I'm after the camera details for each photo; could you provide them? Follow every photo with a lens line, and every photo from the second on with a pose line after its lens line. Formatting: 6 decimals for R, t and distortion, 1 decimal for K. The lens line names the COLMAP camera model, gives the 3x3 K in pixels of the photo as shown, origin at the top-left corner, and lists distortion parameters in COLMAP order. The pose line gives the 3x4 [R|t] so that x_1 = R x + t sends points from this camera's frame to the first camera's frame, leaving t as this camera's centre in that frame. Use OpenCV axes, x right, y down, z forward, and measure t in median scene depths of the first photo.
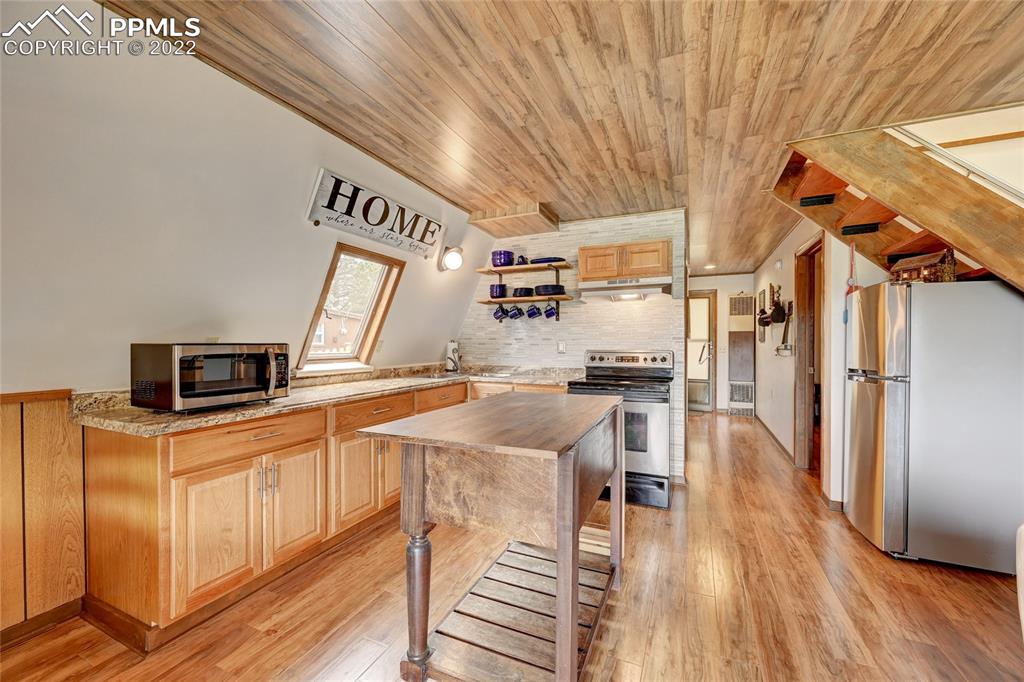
lens RADIAL K [[402.5, 0, 510.2], [0, 402.5, 343.7], [0, 0, 1]] dist [-0.004323, 0.000005]
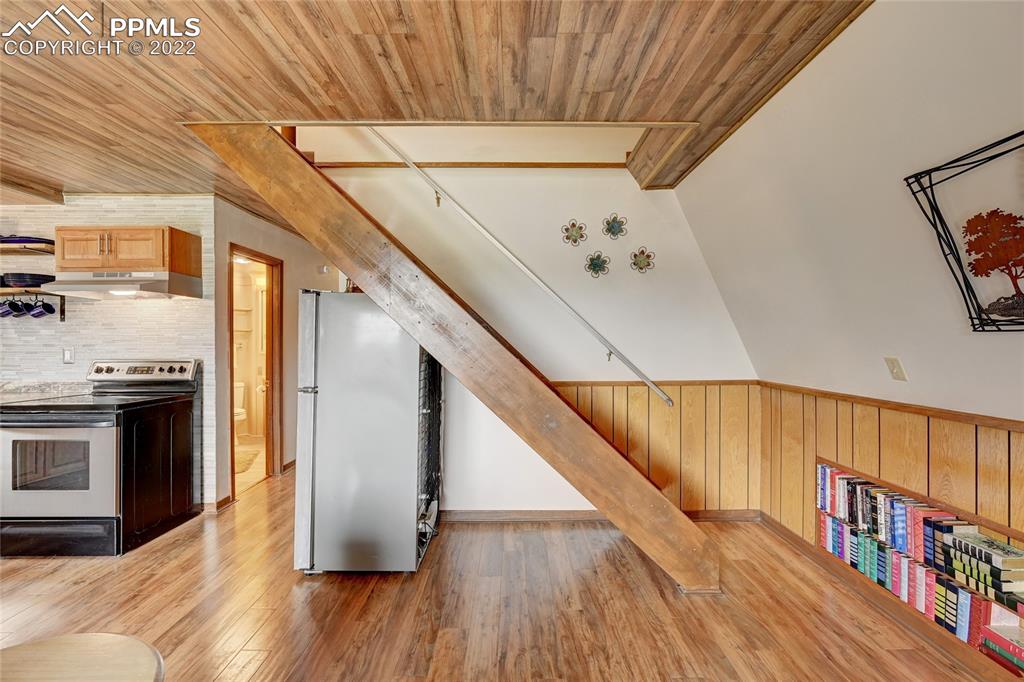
lens RADIAL K [[417.2, 0, 506.2], [0, 417.2, 344.4], [0, 0, 1]] dist [0.015182, 0.000094]
pose [[0.924880, -0.004398, 0.380235, 0.703253], [0.002395, 0.999981, 0.005742, -0.018722], [-0.380253, -0.004400, 0.924872, -0.082085]]
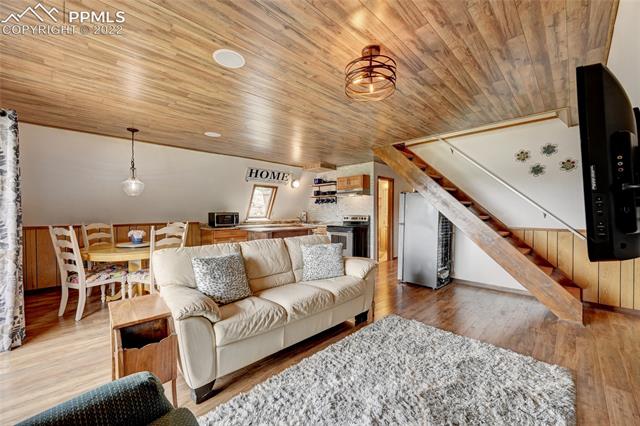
lens RADIAL K [[245.8, 0, 320.0], [0, 245.8, 213.0], [0, 0, 1]] dist [-0.041436, 0.000018]
pose [[0.927659, 0.000728, -0.373427, 0.741063], [0.000124, 0.999997, 0.002258, -0.000726], [0.373428, -0.002141, 0.927657, -0.646640]]
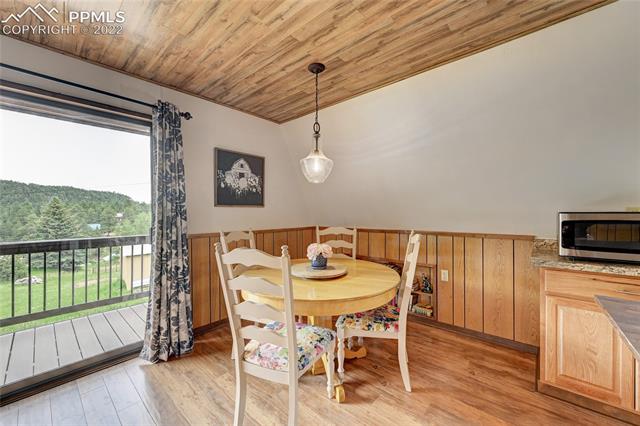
lens RADIAL K [[259.5, 0, 320.0], [0, 259.5, 213.0], [0, 0, 1]] dist [-0.001248, -0.000084]
pose [[-0.310373, 0.006630, -0.950592, 0.212273], [0.002666, 0.999978, 0.006104, -0.003387], [0.950611, -0.000639, -0.310384, 0.216303]]
